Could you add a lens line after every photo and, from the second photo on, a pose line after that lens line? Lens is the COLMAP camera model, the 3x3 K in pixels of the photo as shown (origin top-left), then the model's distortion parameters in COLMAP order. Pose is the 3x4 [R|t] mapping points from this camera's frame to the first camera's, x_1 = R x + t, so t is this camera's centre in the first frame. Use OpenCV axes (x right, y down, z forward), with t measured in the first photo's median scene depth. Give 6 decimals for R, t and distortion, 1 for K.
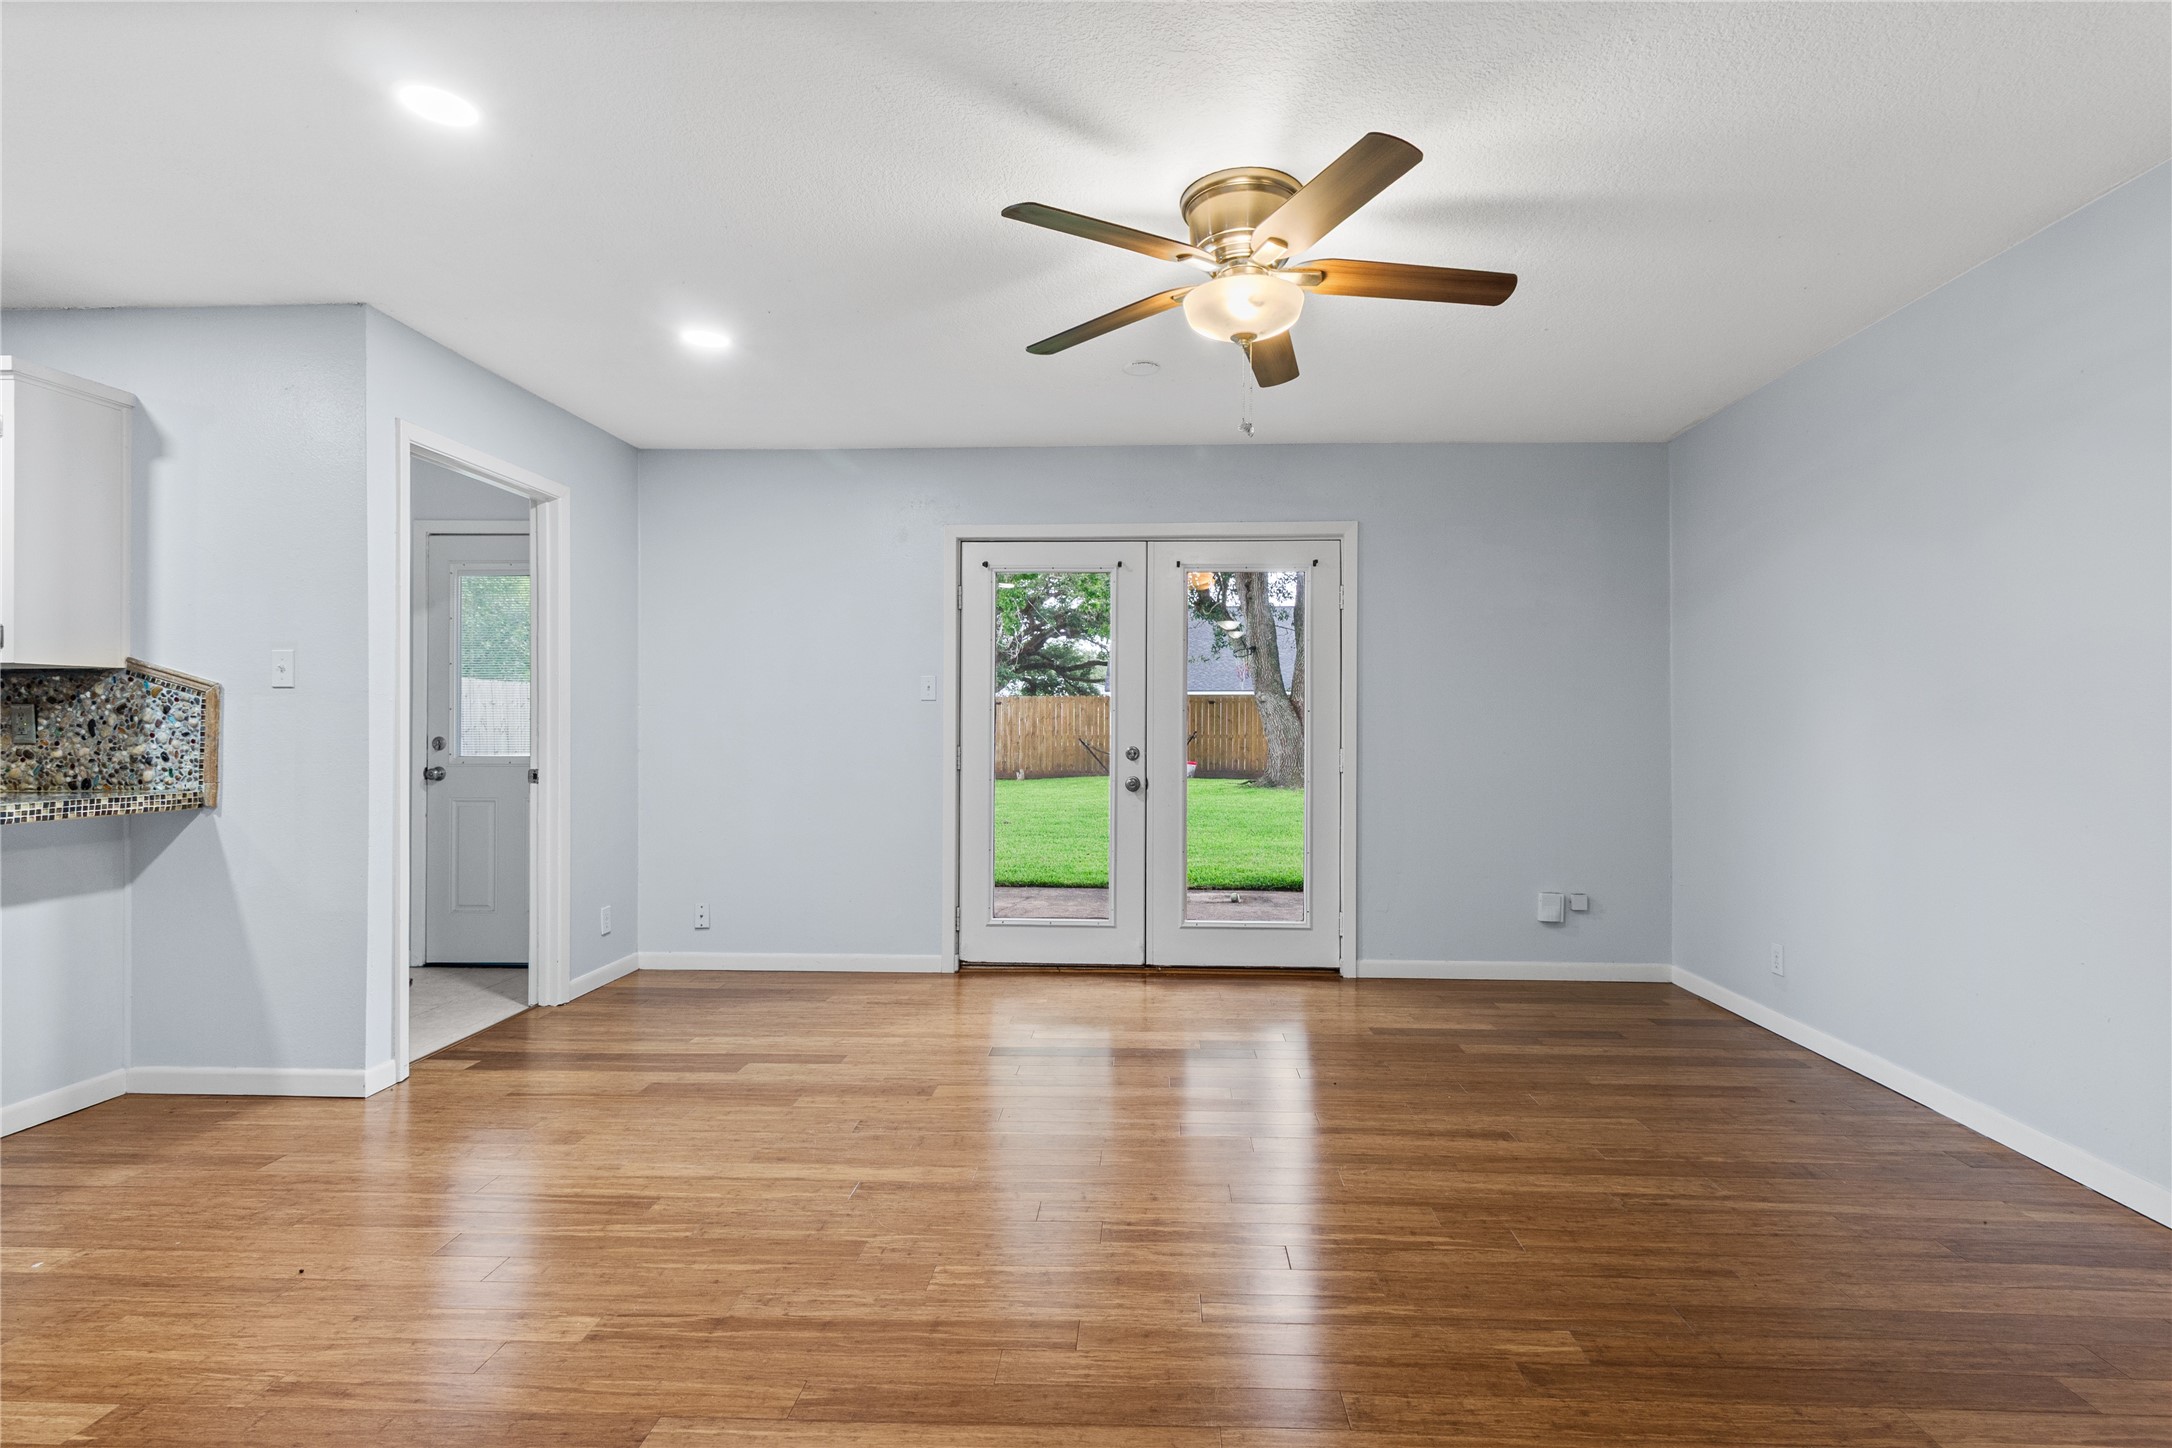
lens RADIAL K [[1001.2, 0, 1116.2], [0, 1001.2, 721.4], [0, 0, 1]] dist [0.002722, 0.000517]
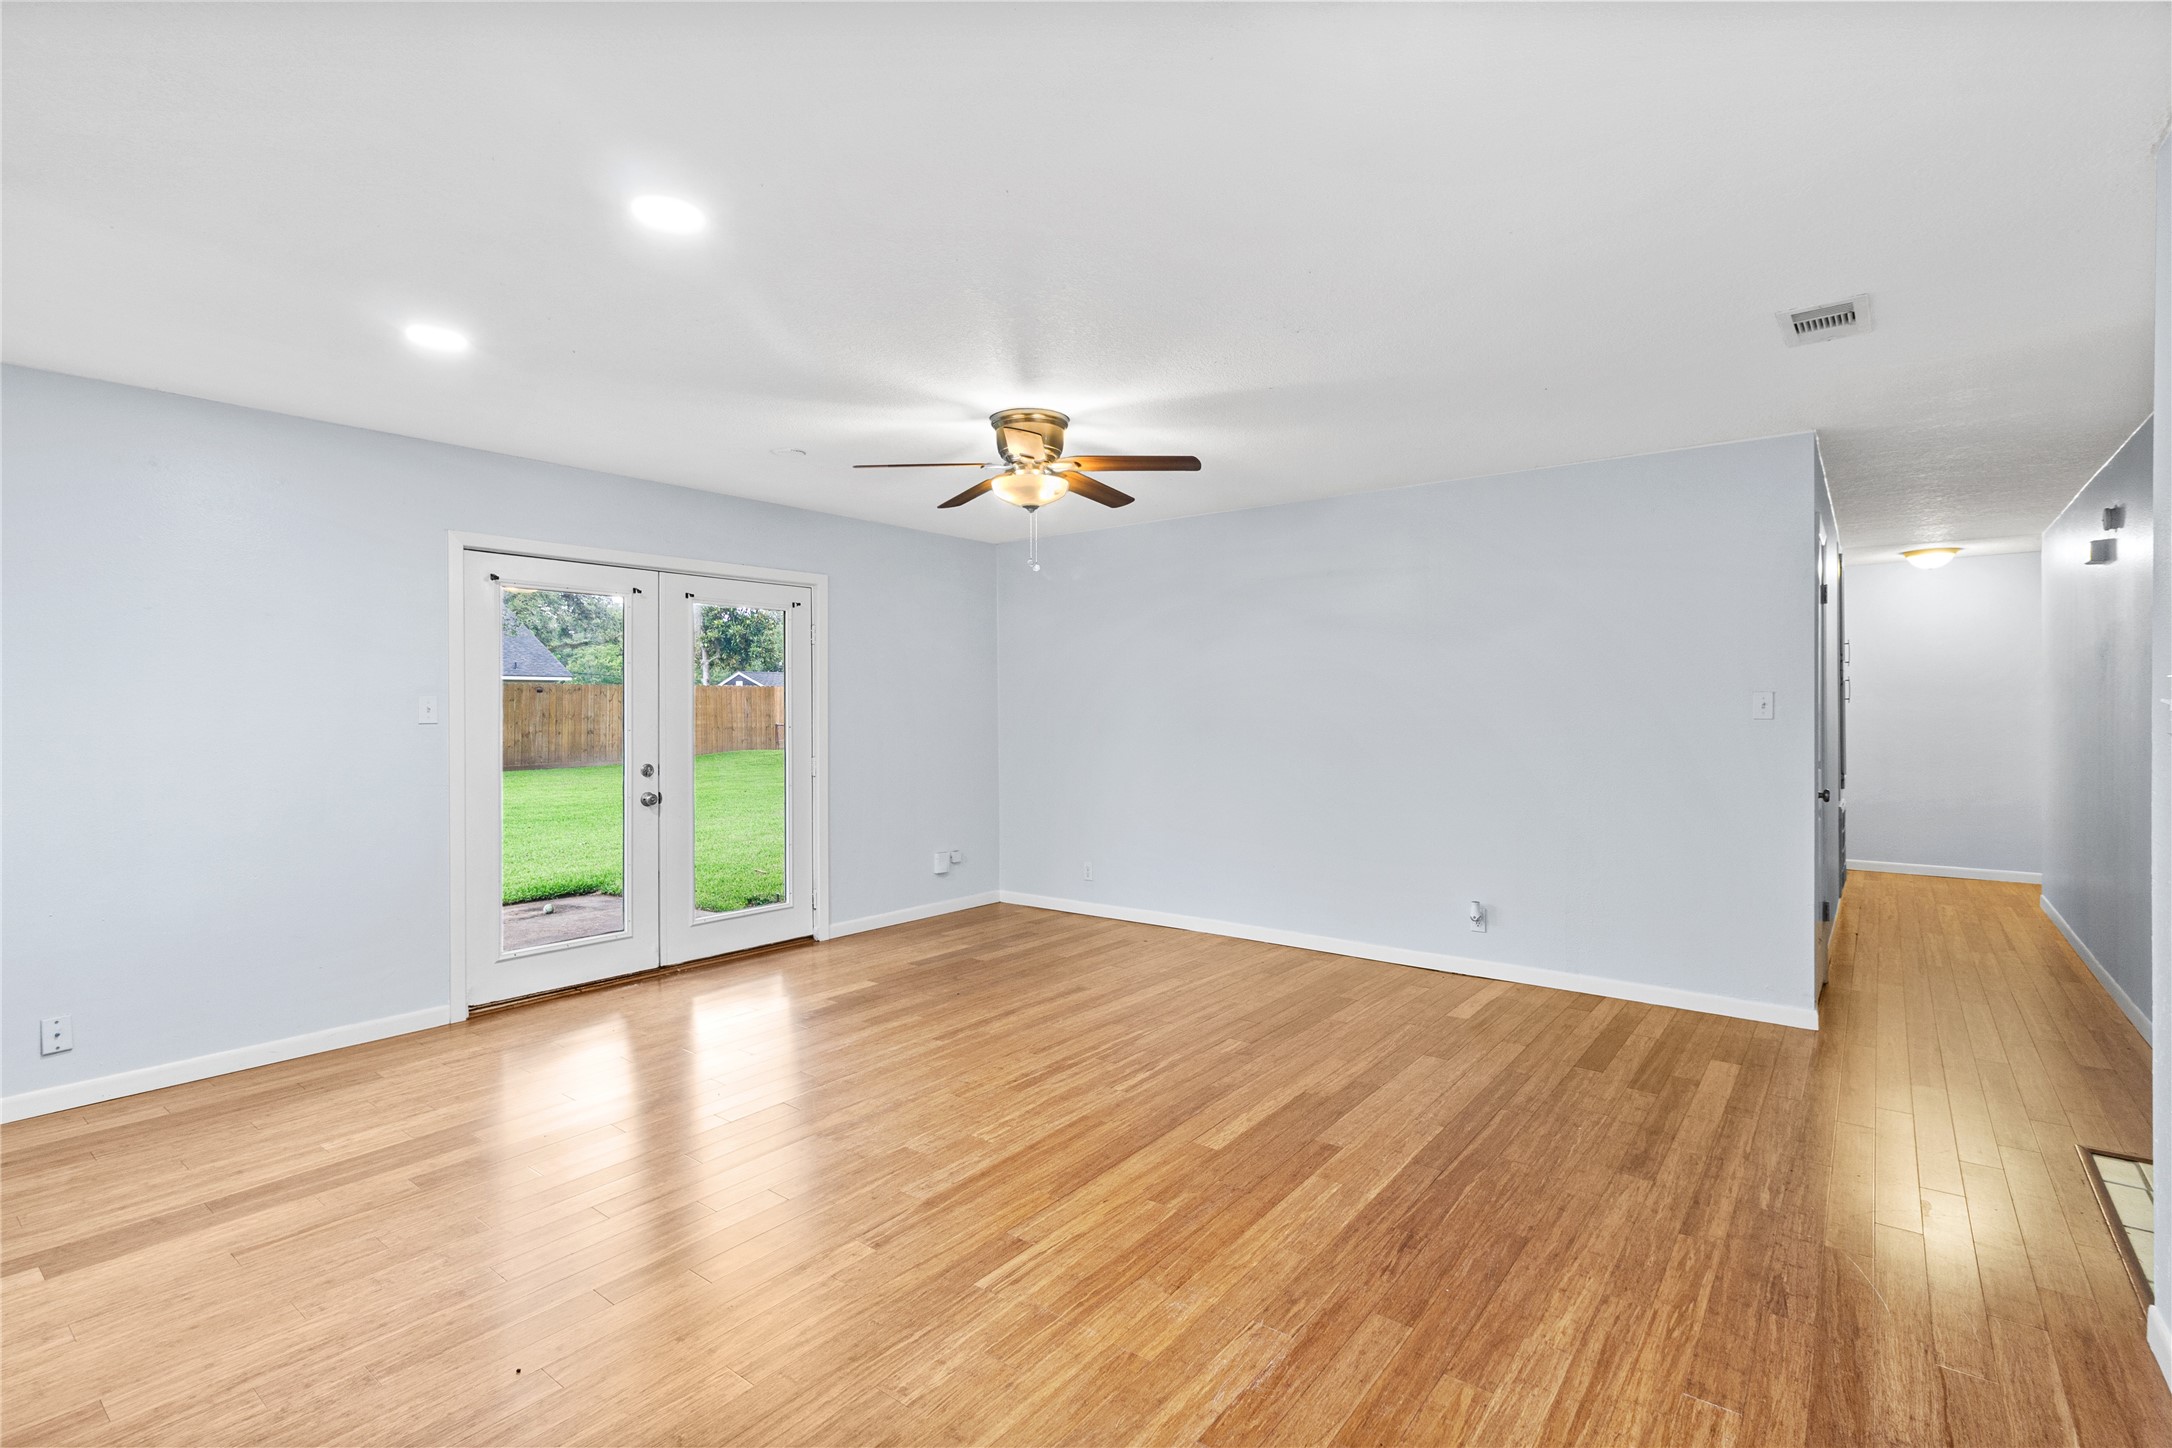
lens RADIAL K [[990.8, 0, 1089.4], [0, 990.8, 700.3], [0, 0, 1]] dist [0.001327, 0.000379]
pose [[0.592383, 0.001553, 0.805655, -0.834378], [0.001466, 0.999994, -0.003005, -0.057612], [-0.805655, 0.002961, 0.592378, 0.001851]]
